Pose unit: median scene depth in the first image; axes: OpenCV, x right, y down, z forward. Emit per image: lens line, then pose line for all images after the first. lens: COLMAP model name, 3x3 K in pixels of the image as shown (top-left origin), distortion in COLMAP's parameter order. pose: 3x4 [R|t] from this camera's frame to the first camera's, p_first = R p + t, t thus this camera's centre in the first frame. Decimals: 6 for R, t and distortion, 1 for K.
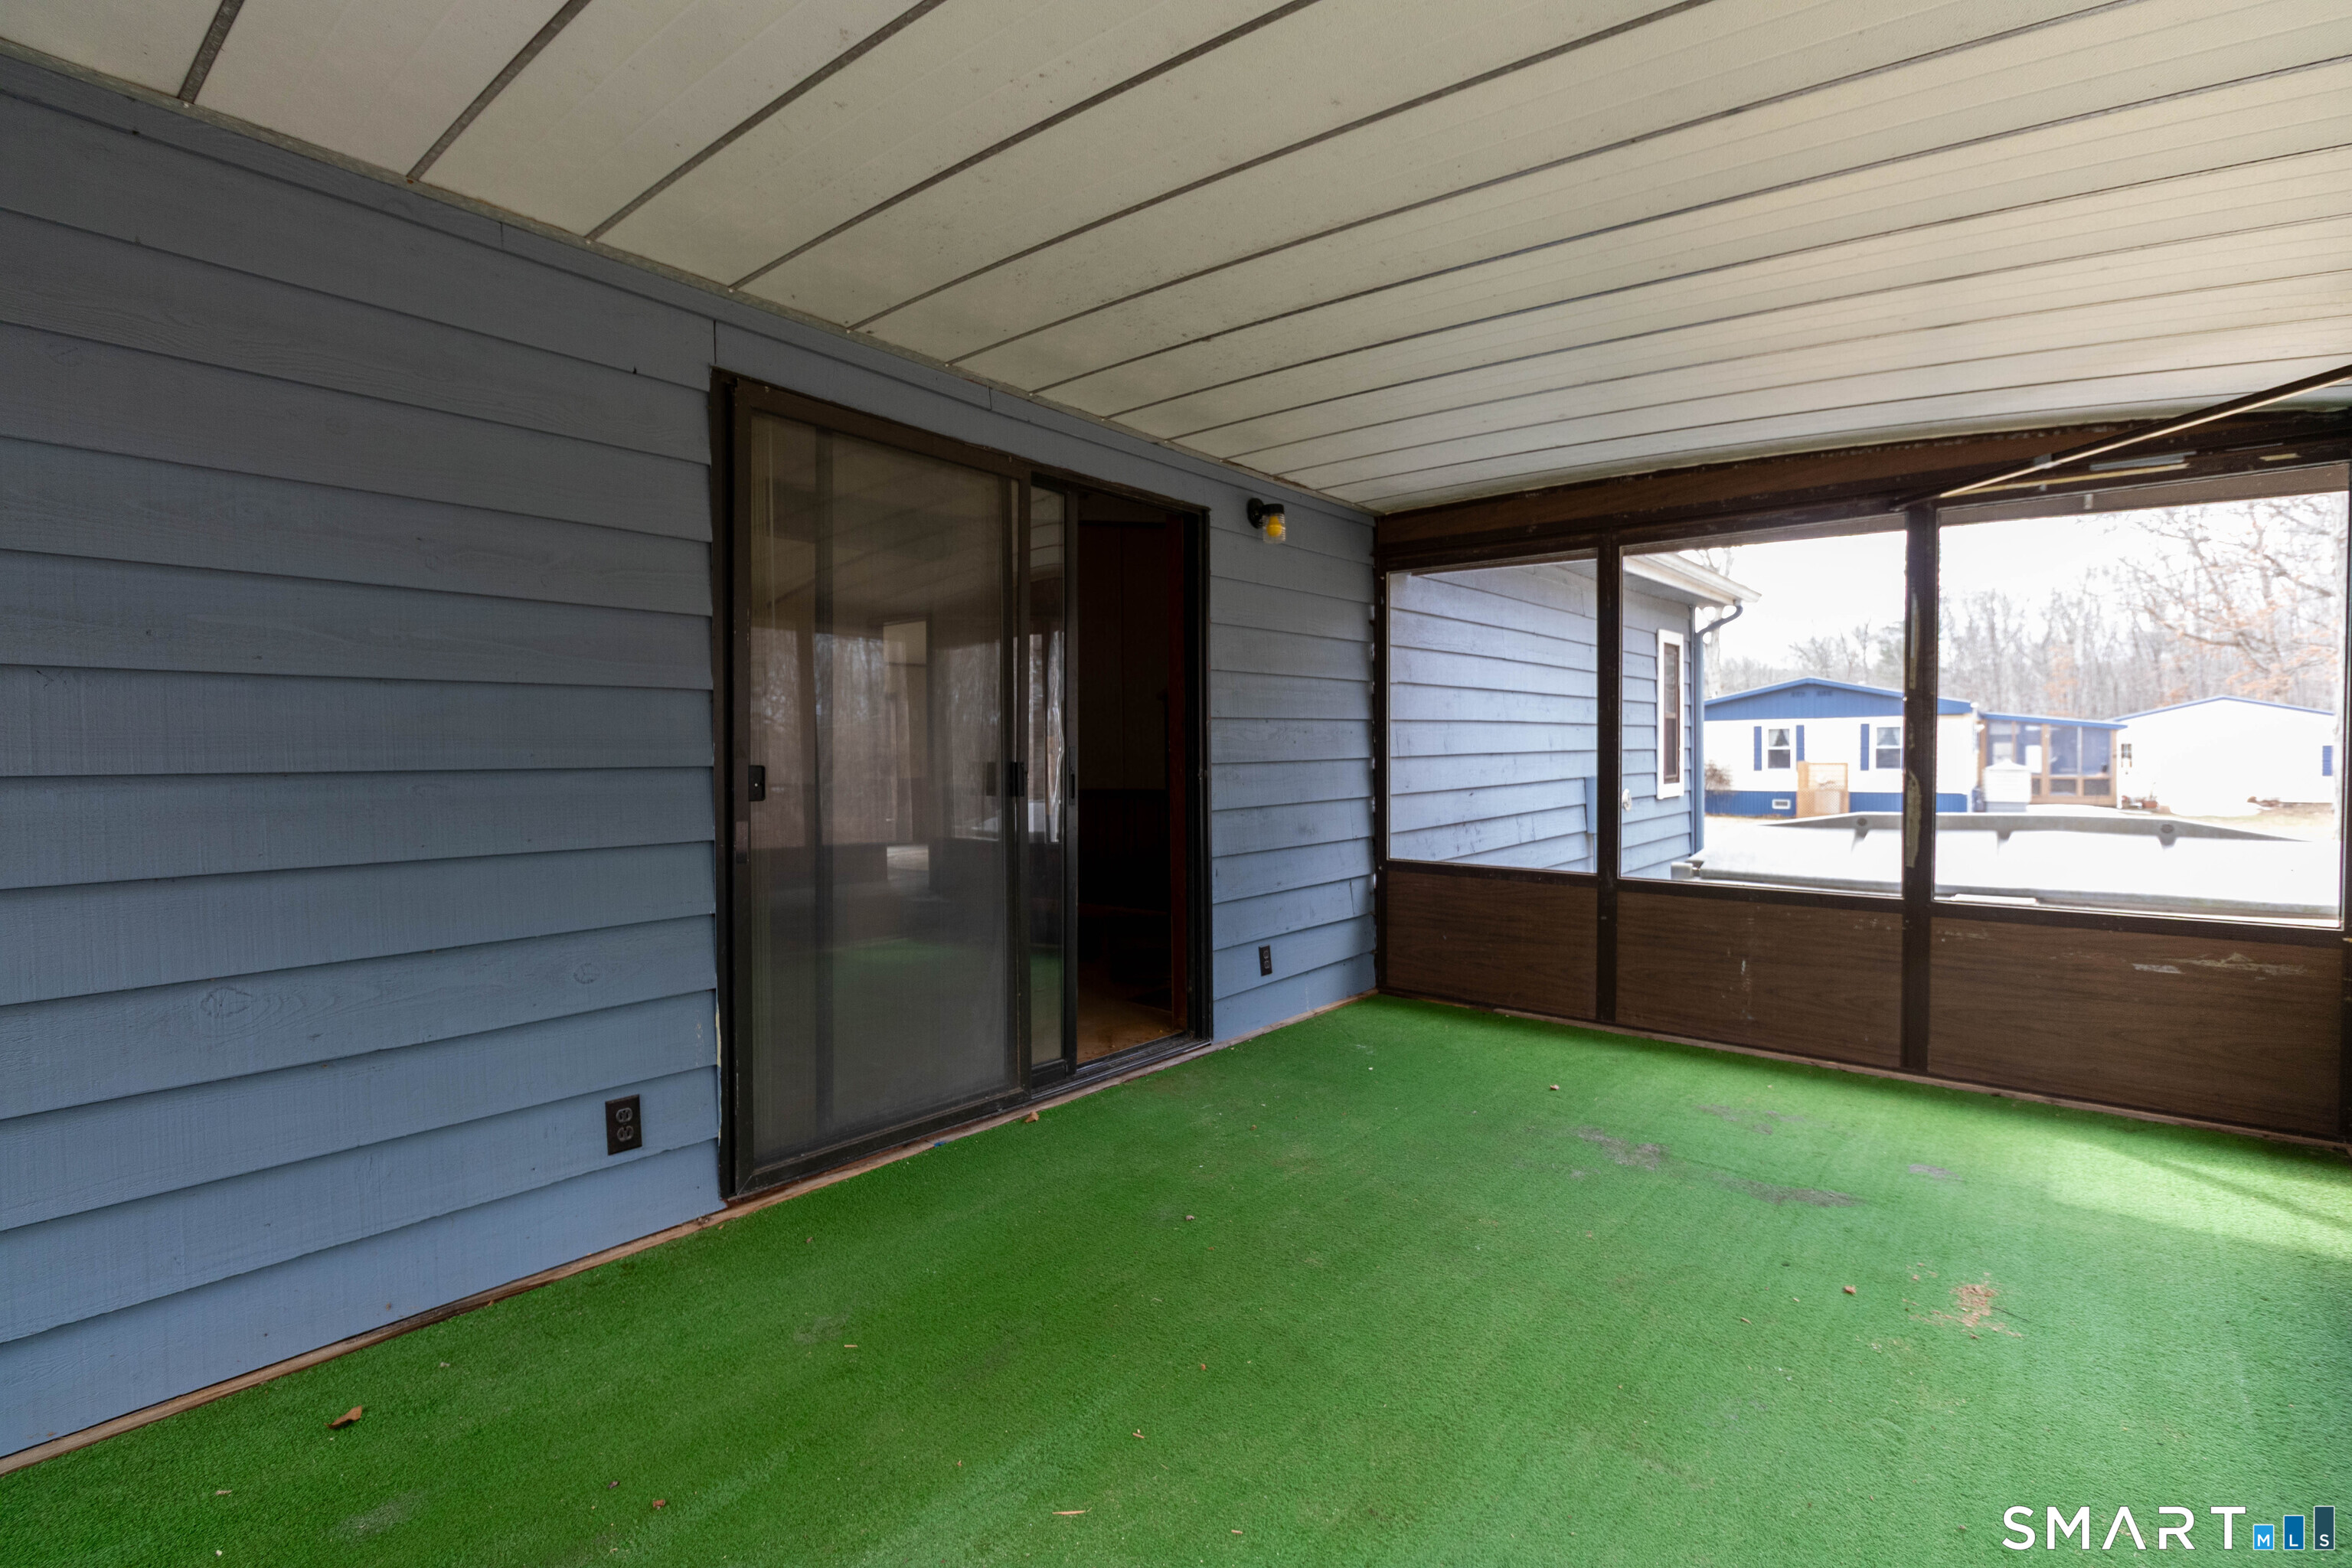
lens RADIAL K [[1092.8, 0, 1176.0], [0, 1092.8, 784.0], [0, 0, 1]] dist [0.001146, 0.000261]
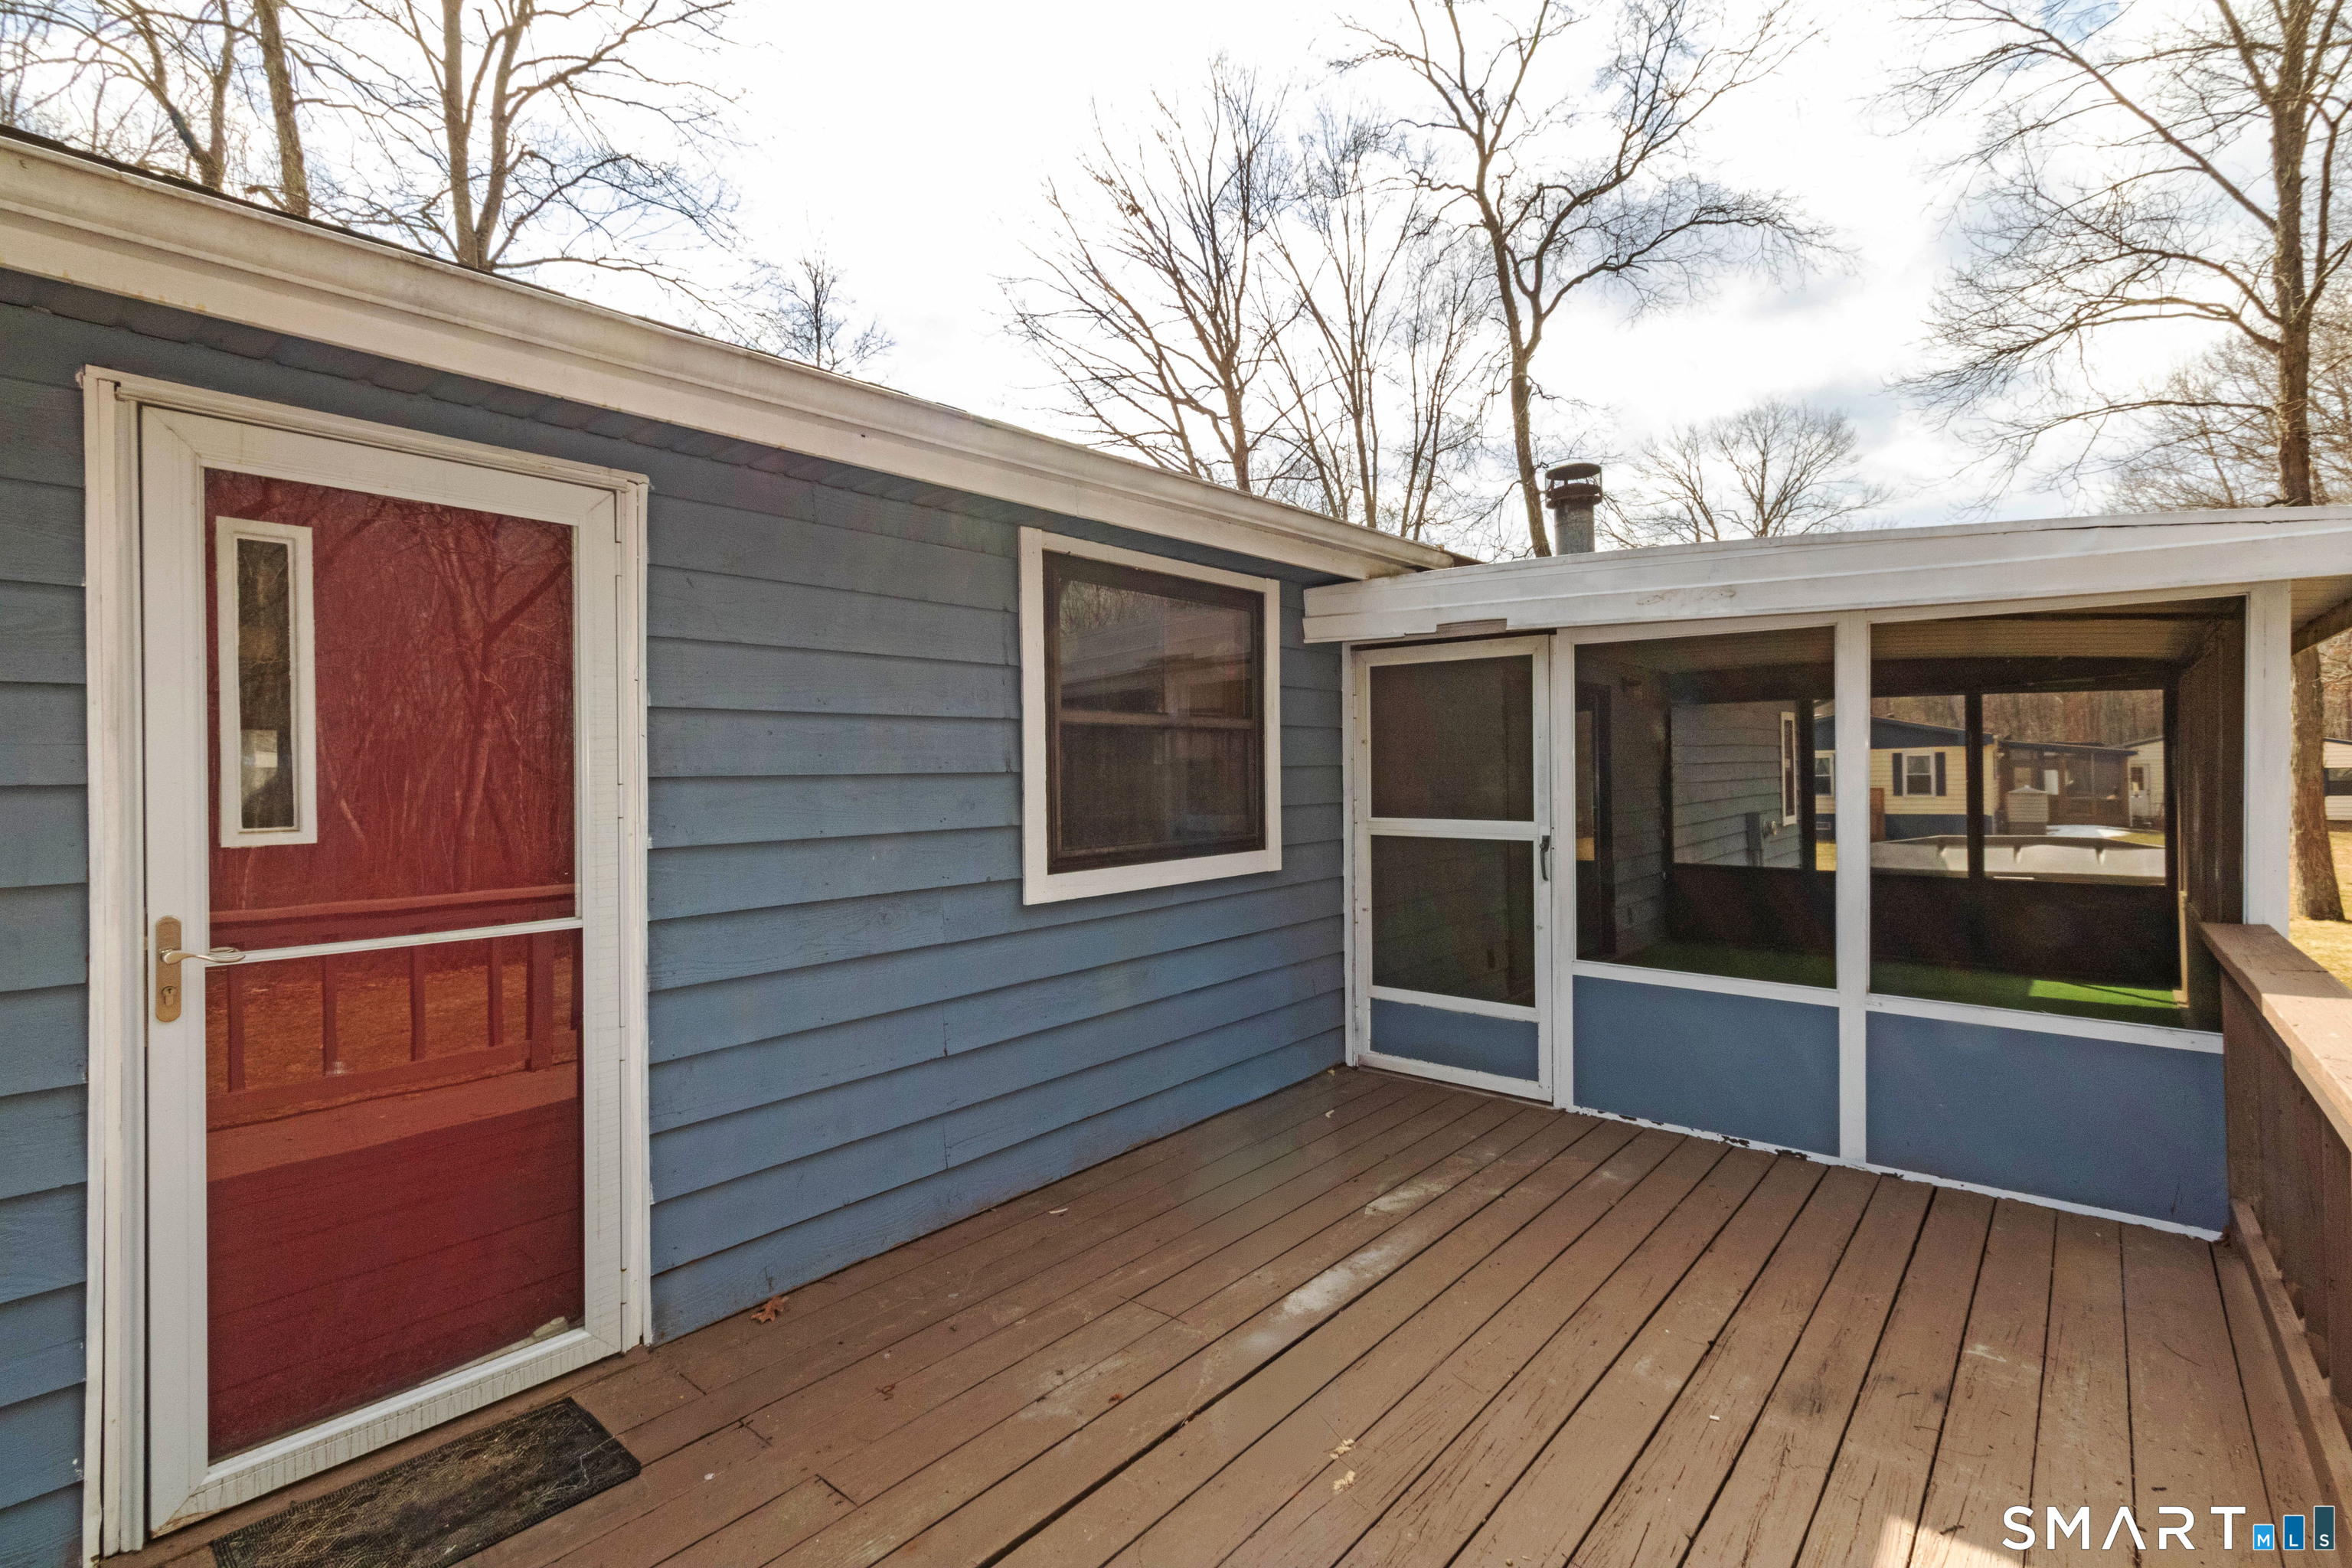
lens RADIAL K [[1092.8, 0, 1176.0], [0, 1092.8, 784.0], [0, 0, 1]] dist [0.001146, 0.000261]
pose [[0.999917, -0.004411, -0.012067, -0.091682], [0.004164, 0.999783, -0.020400, -0.004384], [0.012154, 0.020348, 0.999719, -0.123573]]
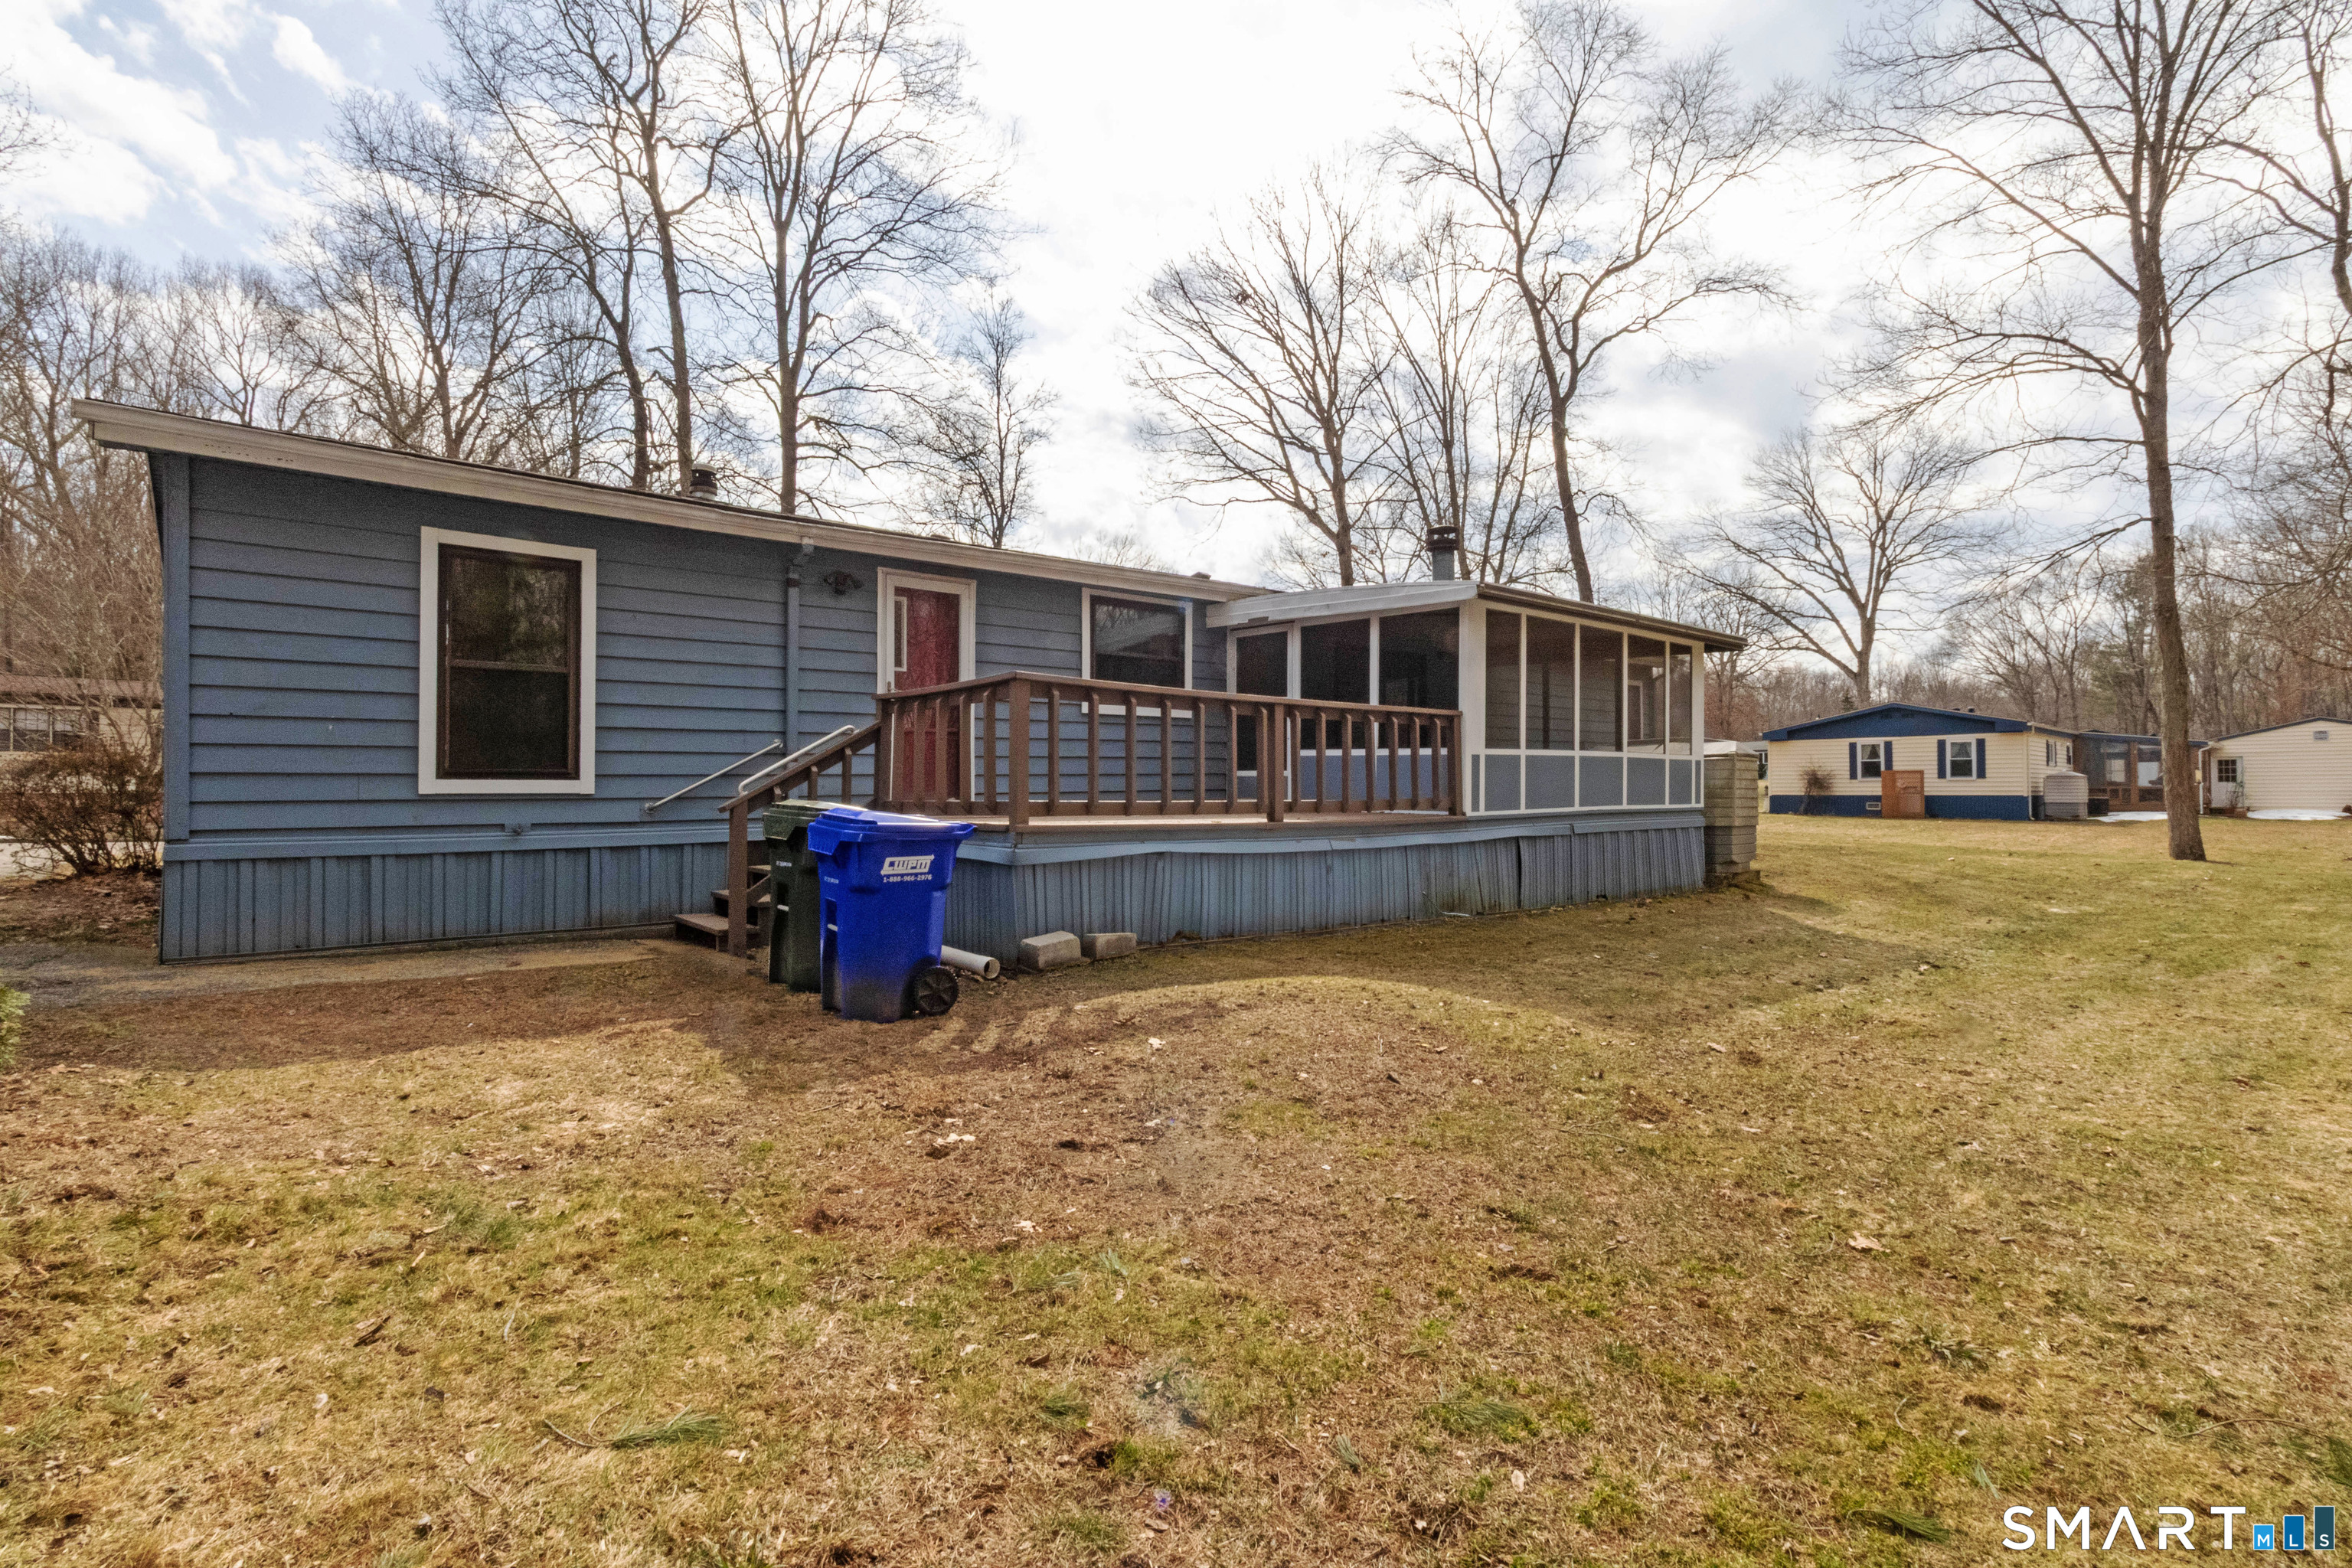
lens RADIAL K [[1092.8, 0, 1176.0], [0, 1092.8, 784.0], [0, 0, 1]] dist [0.001146, 0.000261]
pose [[0.987997, 0.008308, -0.154249, -0.030054], [-0.012392, 0.999597, -0.025530, 0.034519], [0.153974, 0.027135, 0.987702, -0.332643]]
